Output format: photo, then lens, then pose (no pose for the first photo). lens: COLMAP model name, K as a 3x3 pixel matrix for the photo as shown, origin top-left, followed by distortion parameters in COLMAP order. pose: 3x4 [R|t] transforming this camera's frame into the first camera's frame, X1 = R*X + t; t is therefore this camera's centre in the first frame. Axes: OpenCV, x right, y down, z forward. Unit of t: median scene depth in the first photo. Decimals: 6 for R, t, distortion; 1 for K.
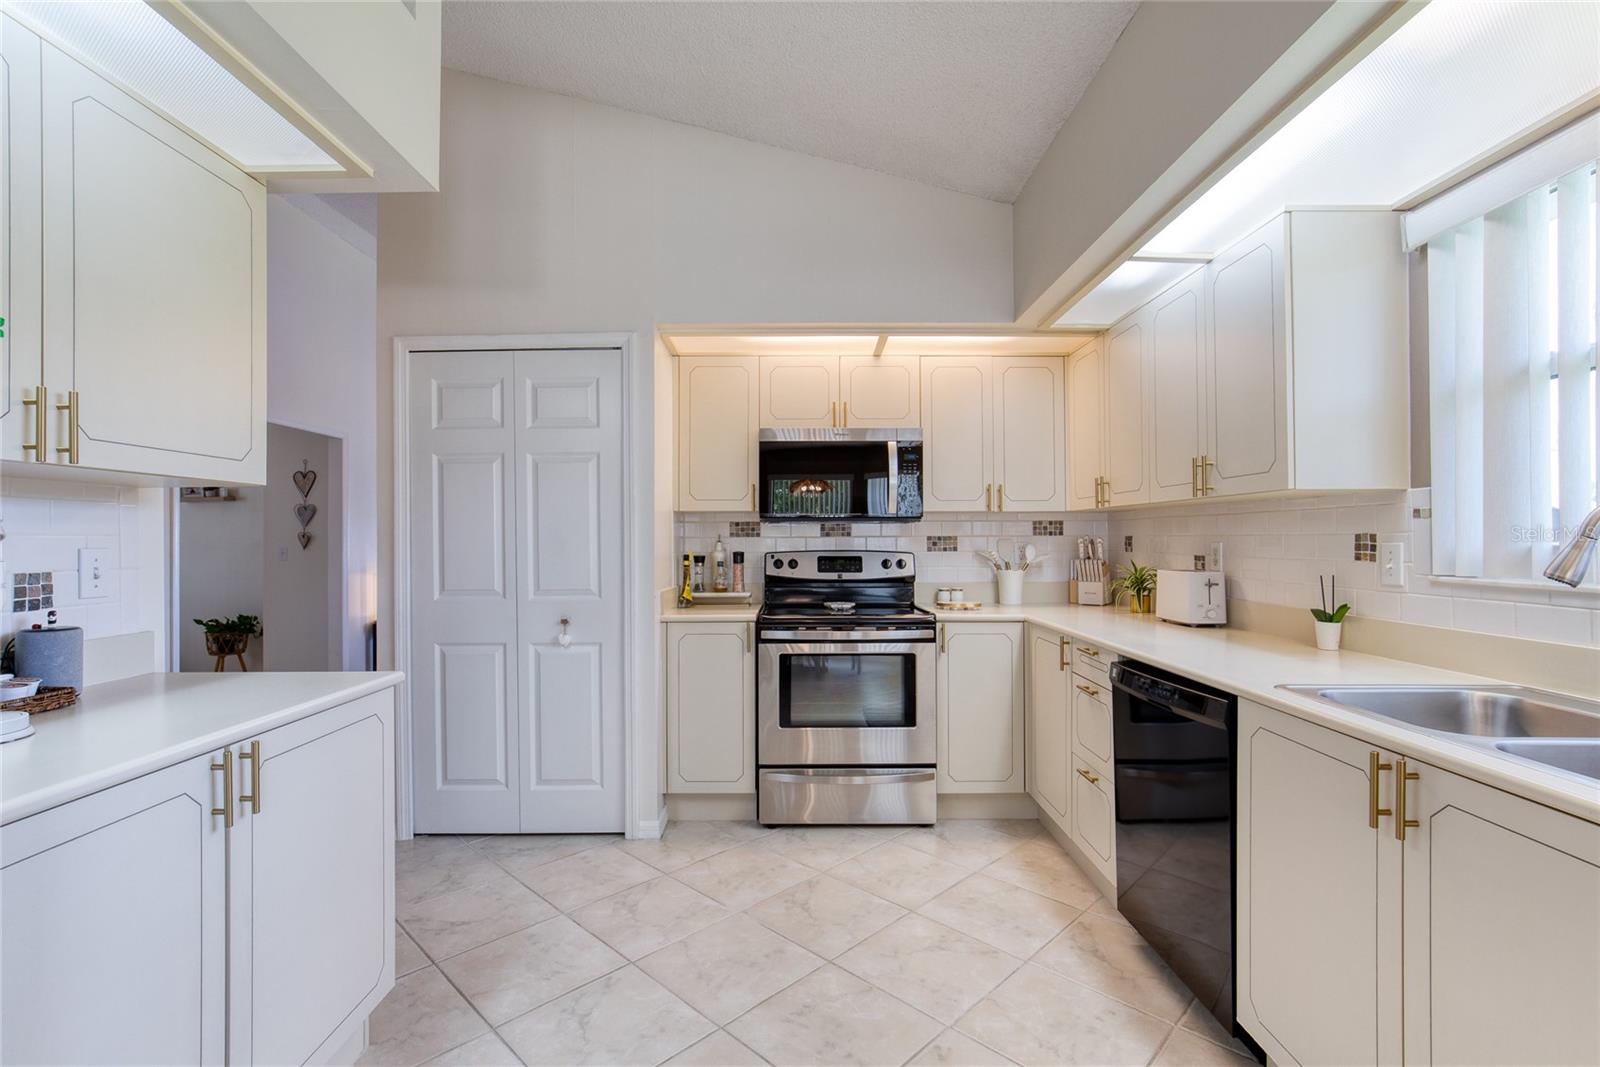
lens RADIAL K [[729.3, 0, 799.4], [0, 729.3, 532.1], [0, 0, 1]] dist [0.009726, -0.001401]
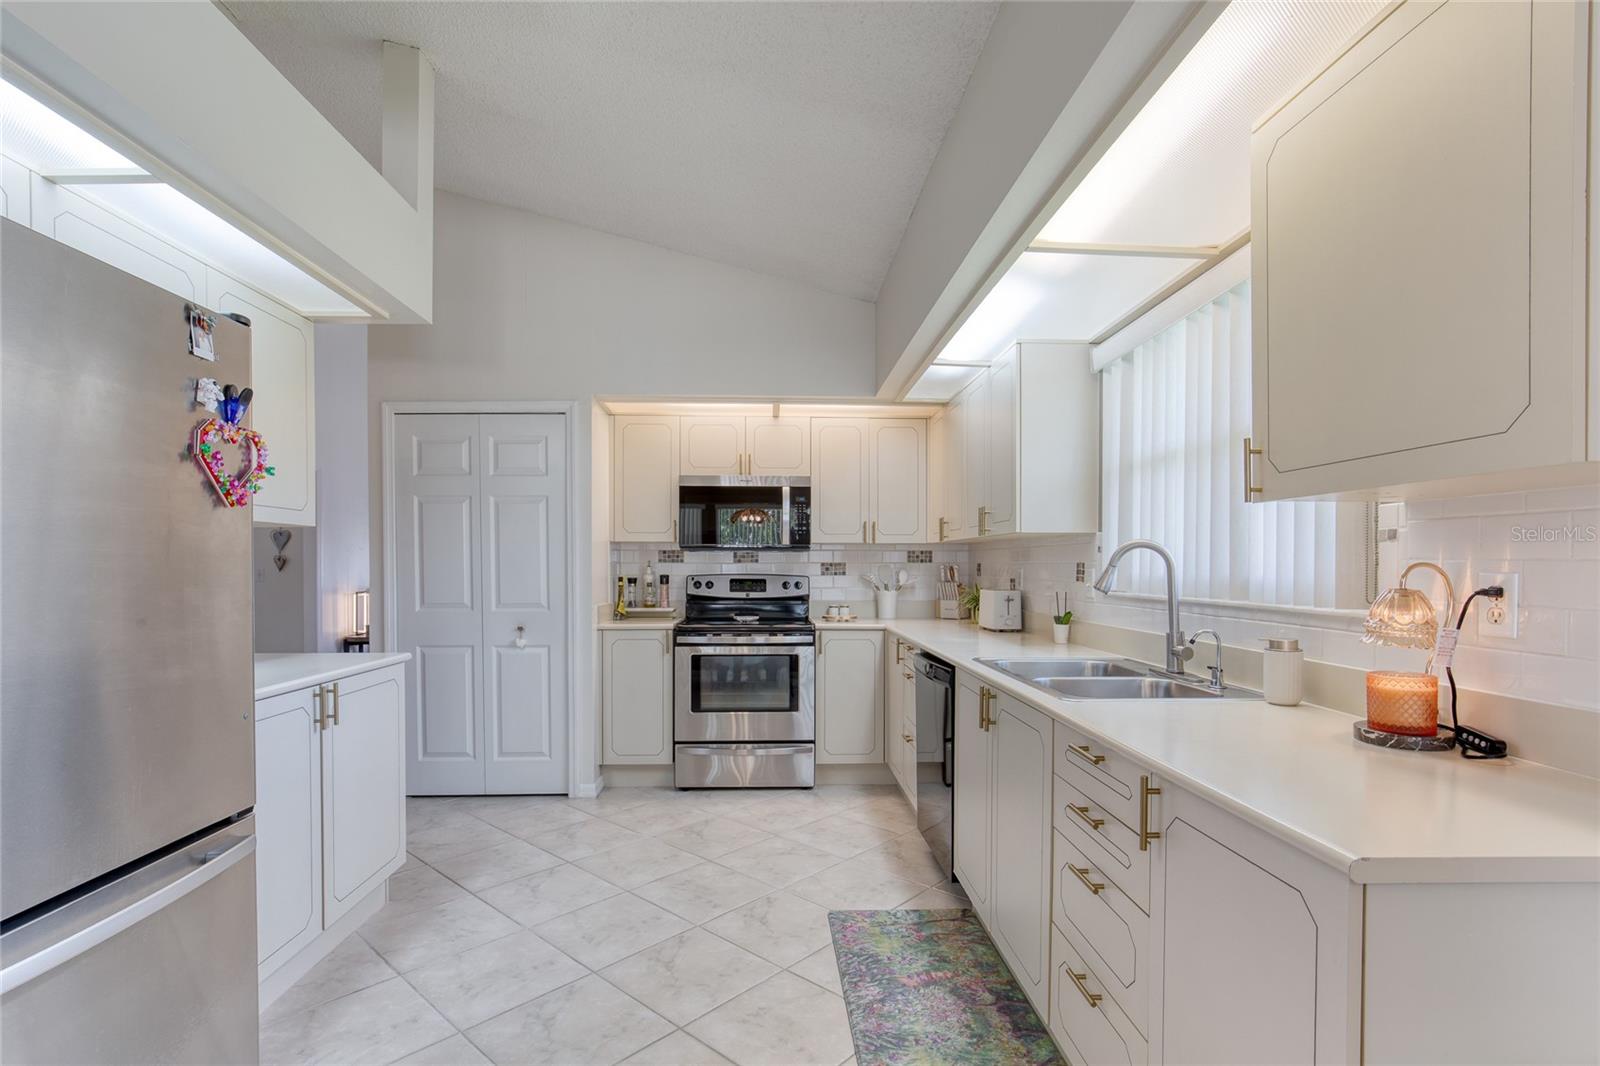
lens RADIAL K [[729.3, 0, 782.3], [0, 729.3, 573.2], [0, 0, 1]] dist [0.009726, -0.001401]
pose [[0.999422, 0.004506, 0.033710, 0.091370], [-0.005224, 0.999761, 0.021244, -0.003043], [-0.033606, -0.021408, 0.999206, -0.285370]]
